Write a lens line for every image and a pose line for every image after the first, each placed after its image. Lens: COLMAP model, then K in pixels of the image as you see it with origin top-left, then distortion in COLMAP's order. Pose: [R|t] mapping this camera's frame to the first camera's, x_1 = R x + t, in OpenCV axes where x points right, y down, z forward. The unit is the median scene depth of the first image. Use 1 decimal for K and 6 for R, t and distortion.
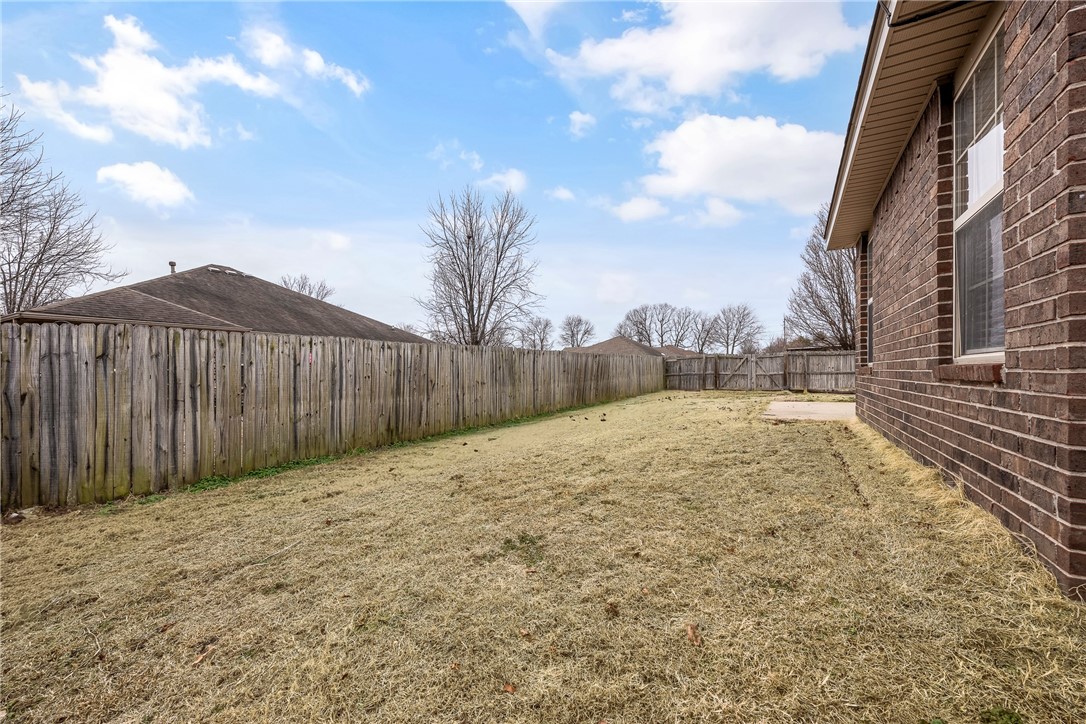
lens RADIAL K [[437.0, 0, 540.7], [0, 437.0, 366.5], [0, 0, 1]] dist [-0.003779, -0.000408]
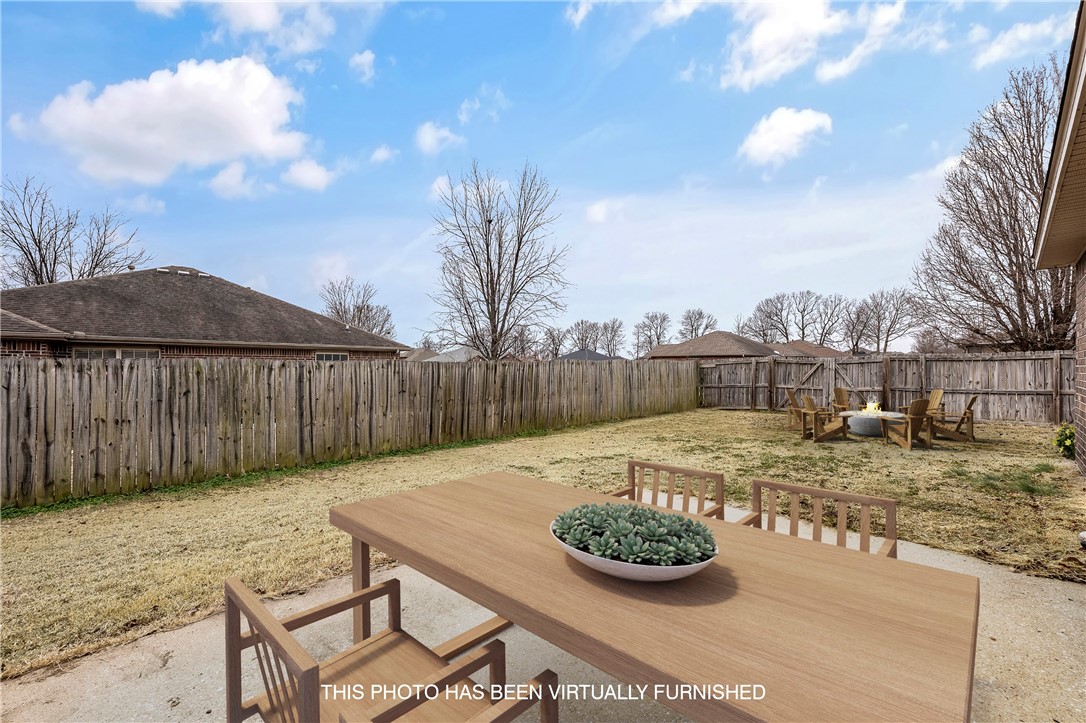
lens RADIAL K [[437.0, 0, 544.9], [0, 437.0, 362.9], [0, 0, 1]] dist [-0.003779, -0.000408]
pose [[0.957870, 0.003430, -0.287180, 0.260176], [-0.003294, 0.999994, 0.000955, -0.019131], [0.287182, 0.000031, 0.957876, 0.265481]]
